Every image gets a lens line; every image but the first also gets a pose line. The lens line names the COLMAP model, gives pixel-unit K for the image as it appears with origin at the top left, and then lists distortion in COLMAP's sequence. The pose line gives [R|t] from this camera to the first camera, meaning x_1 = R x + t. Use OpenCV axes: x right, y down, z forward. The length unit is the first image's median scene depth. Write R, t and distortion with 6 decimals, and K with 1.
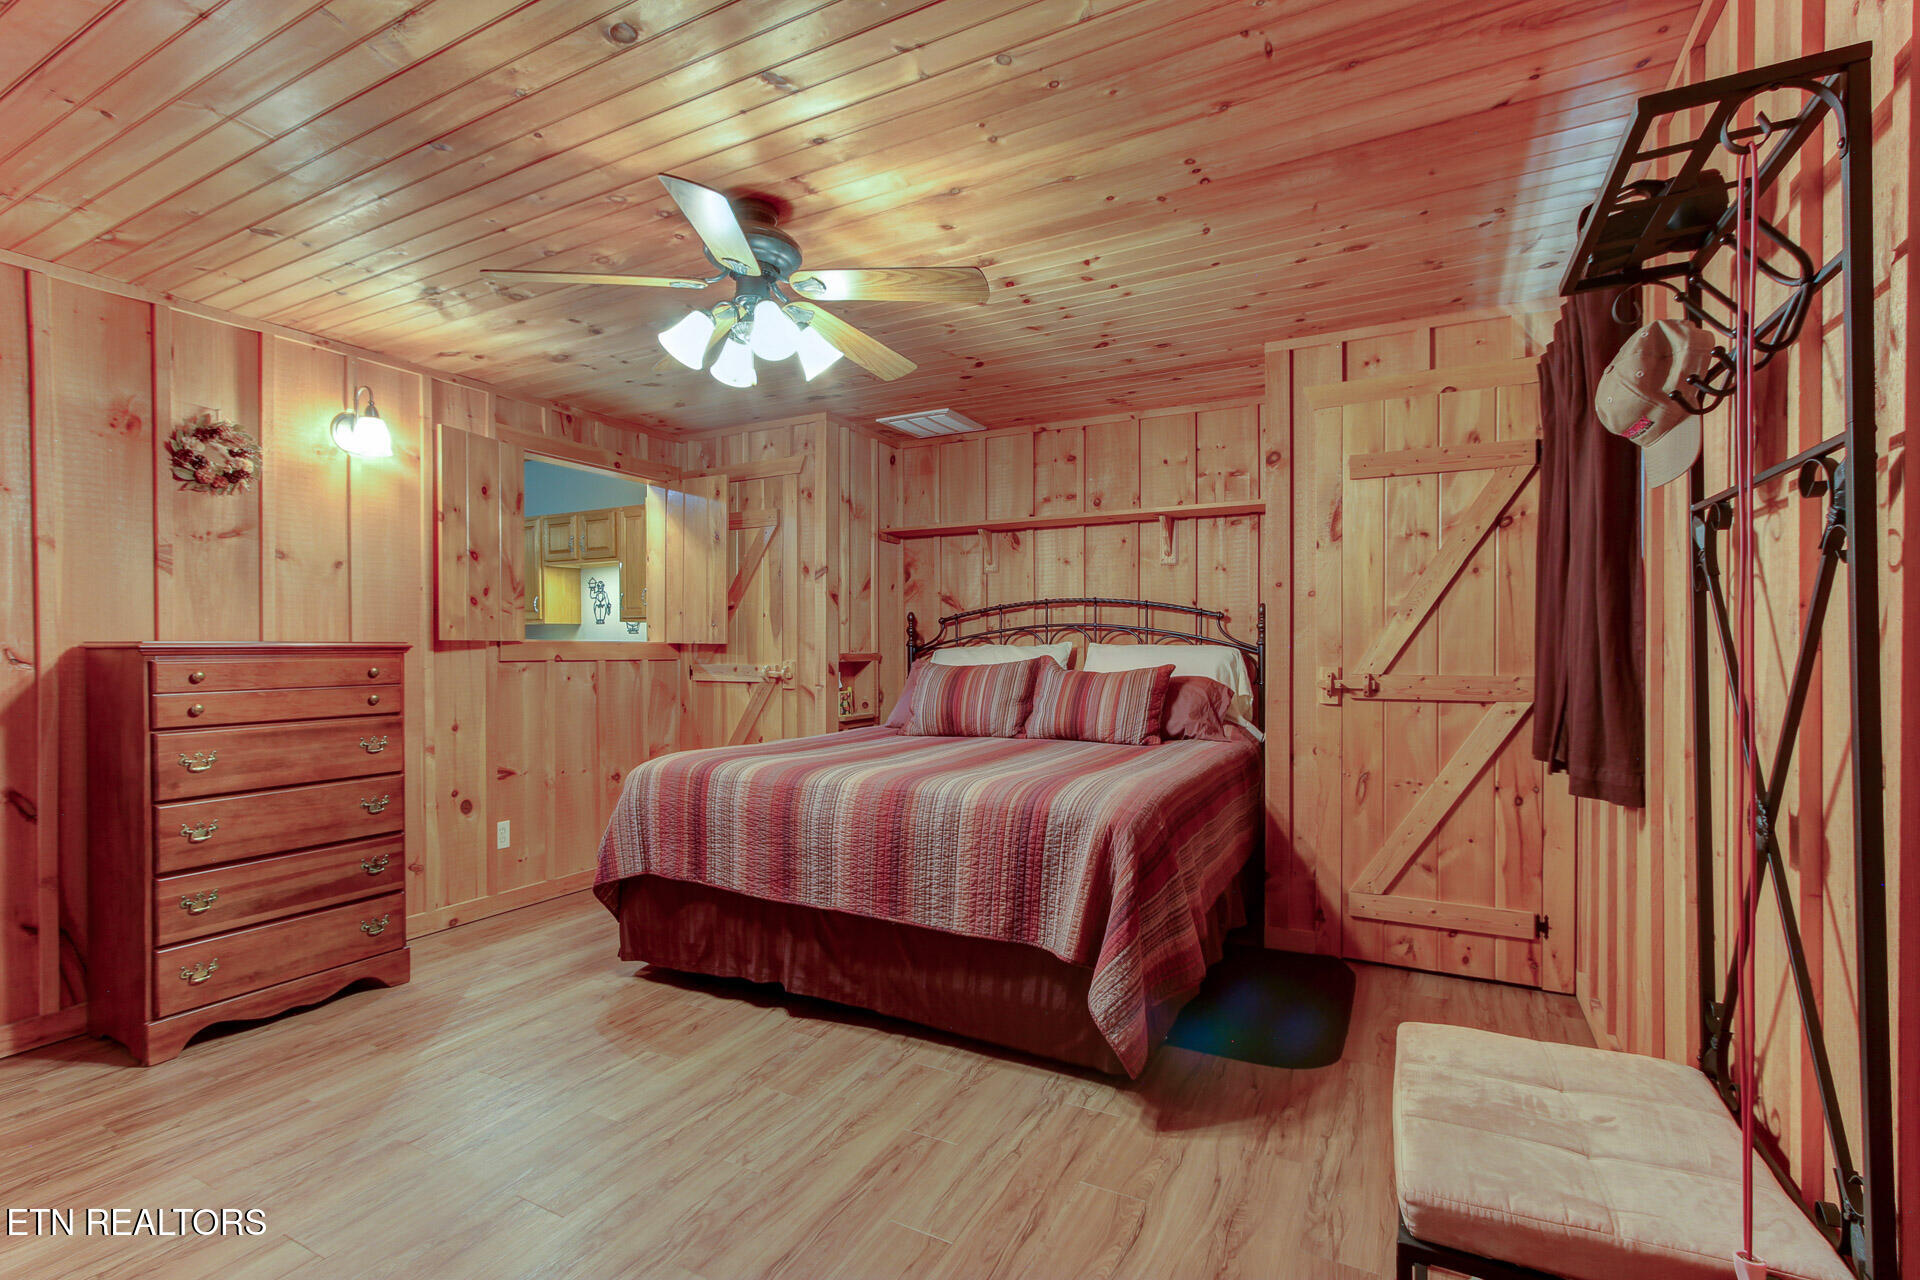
lens RADIAL K [[877.3, 0, 960.9], [0, 877.3, 648.9], [0, 0, 1]] dist [-0.003375, 0.004633]
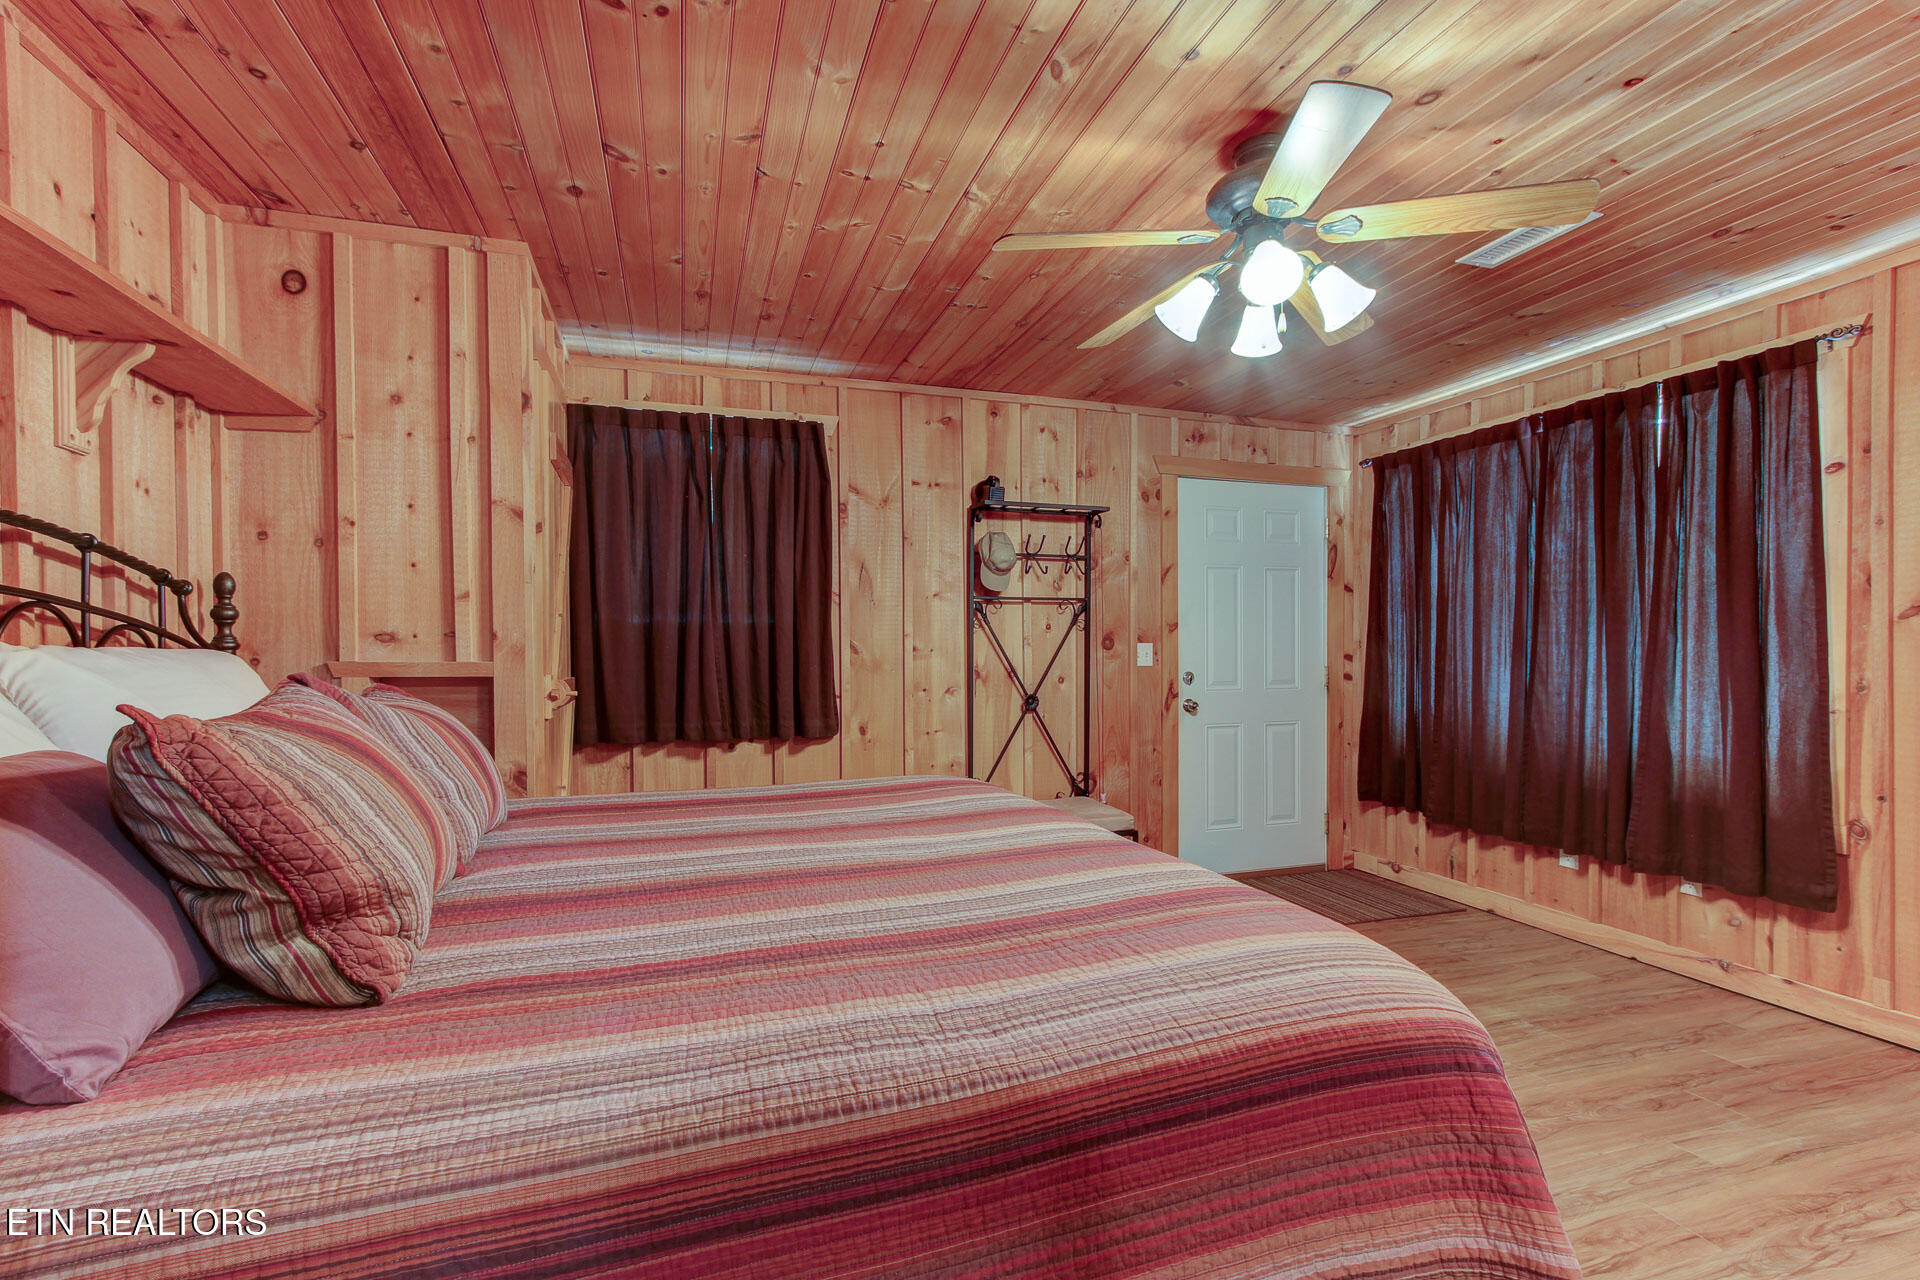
lens RADIAL K [[877.3, 0, 966.5], [0, 877.3, 644.7], [0, 0, 1]] dist [-0.003375, 0.004633]
pose [[-0.720994, 0.009086, 0.692882, -0.413051], [0.008848, 0.999953, -0.003906, -0.001136], [-0.692885, 0.003314, -0.721040, 1.203018]]
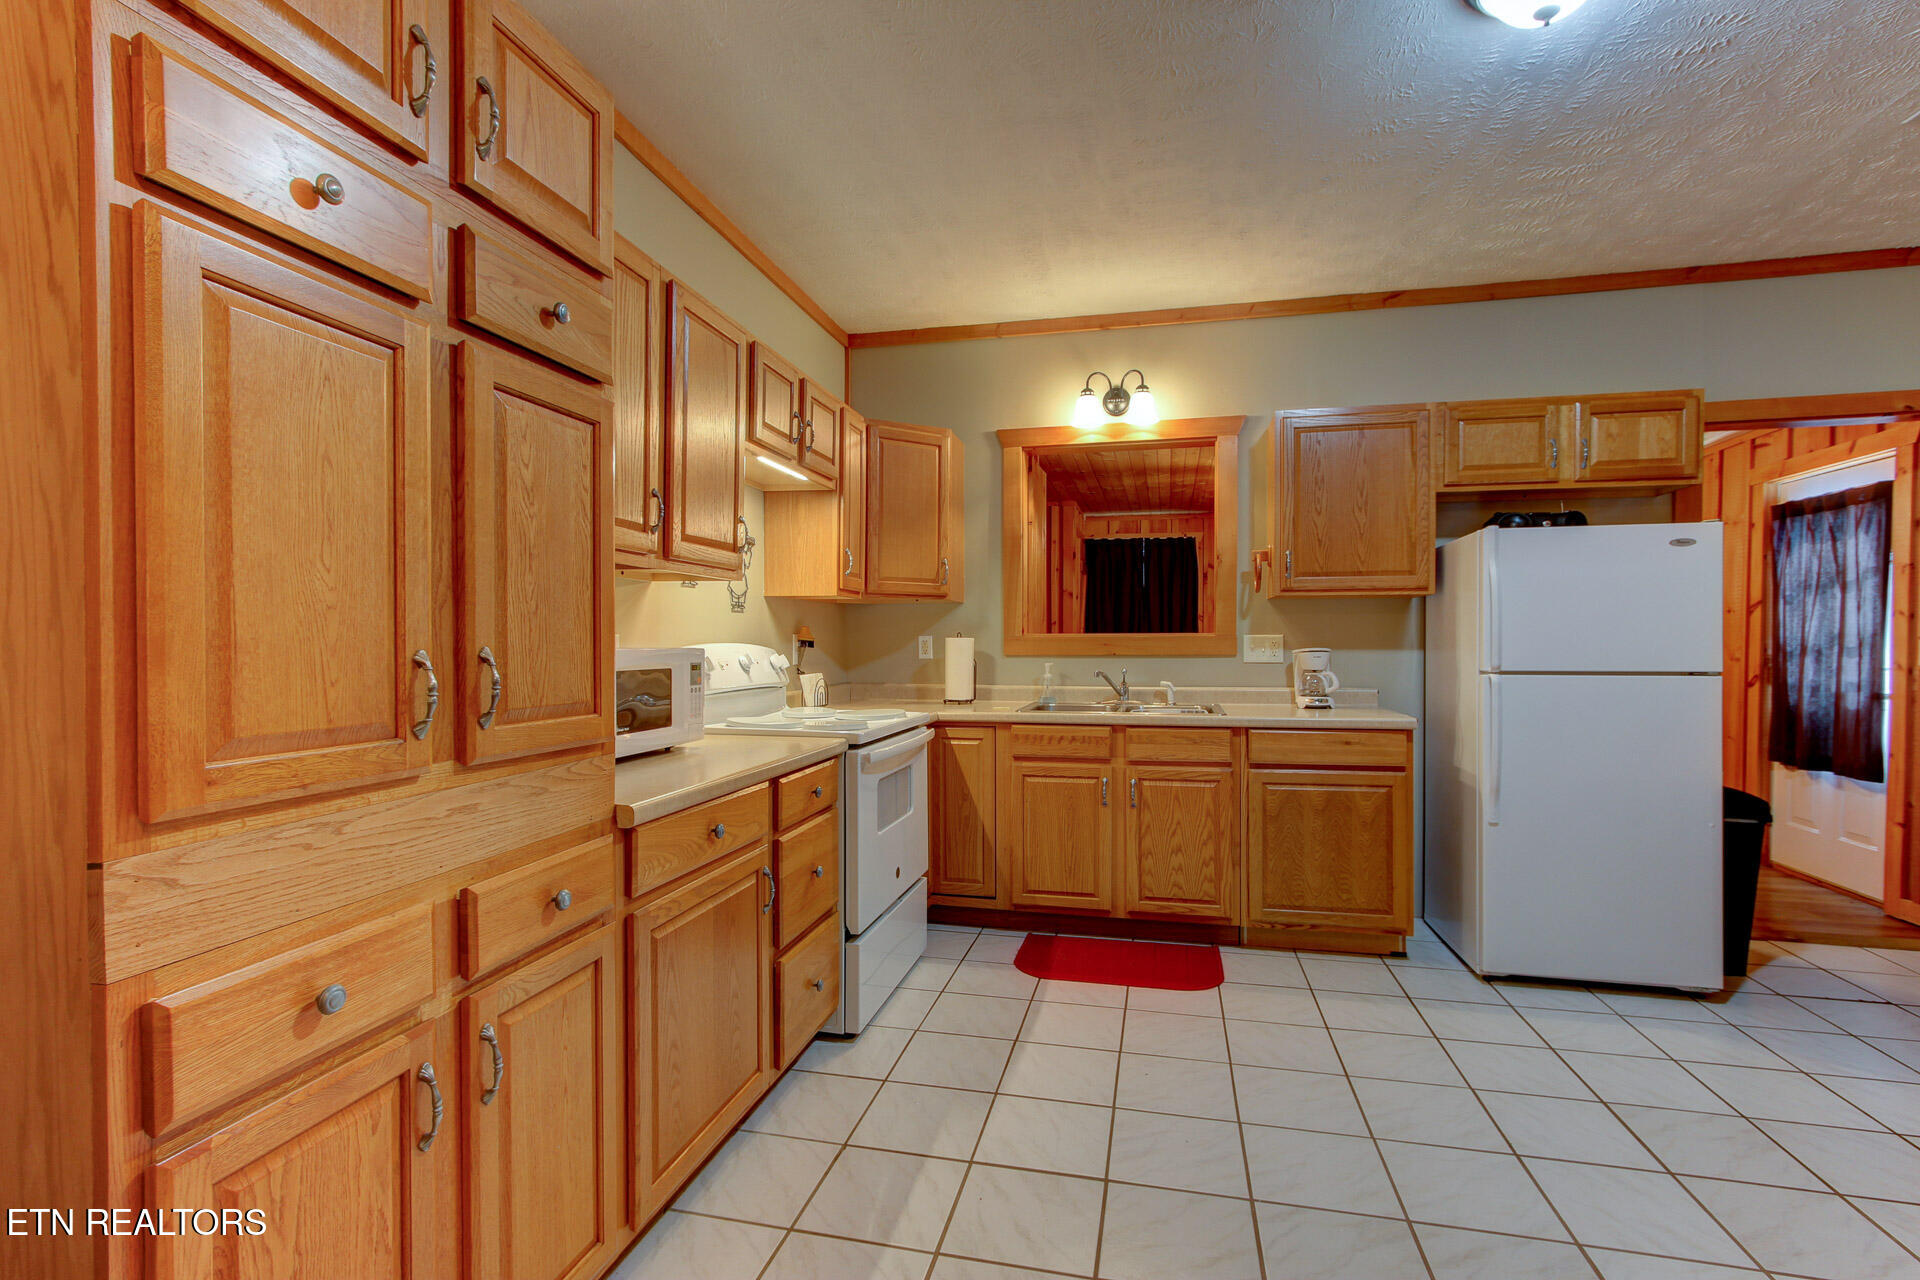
lens RADIAL K [[877.3, 0, 964.7], [0, 877.3, 650.3], [0, 0, 1]] dist [-0.003375, 0.004633]
pose [[-0.264617, -0.008522, 0.964316, -1.572366], [-0.003065, 0.999963, 0.007996, 0.002122], [-0.964349, -0.000840, -0.264633, 1.725249]]
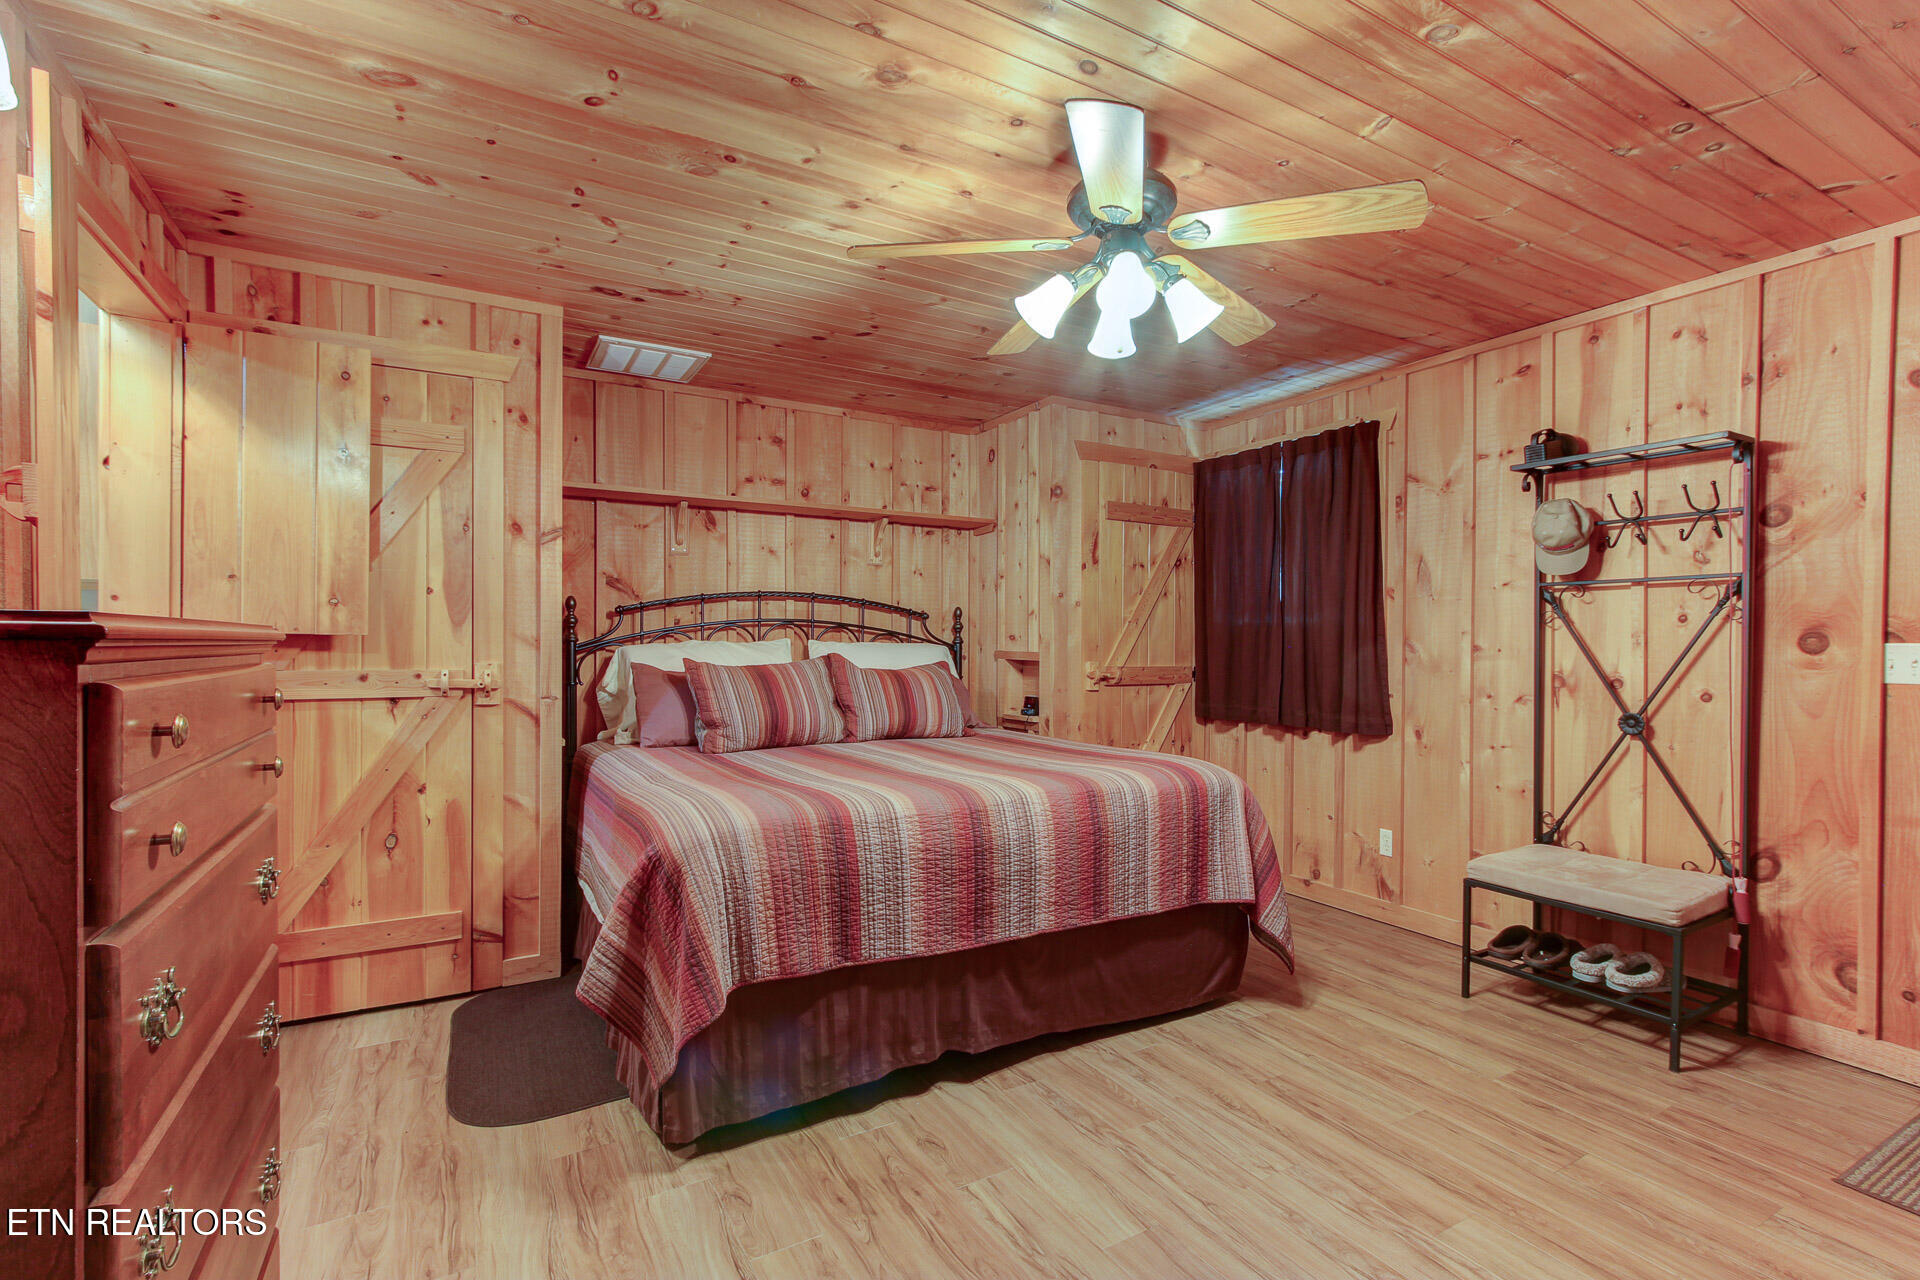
lens RADIAL K [[877.3, 0, 970.2], [0, 877.3, 646.8], [0, 0, 1]] dist [-0.003375, 0.004633]
pose [[0.525642, 0.002405, 0.850703, -0.703344], [-0.004325, 0.999991, -0.000155, -0.000008], [-0.850695, -0.003598, 0.525647, 0.429490]]
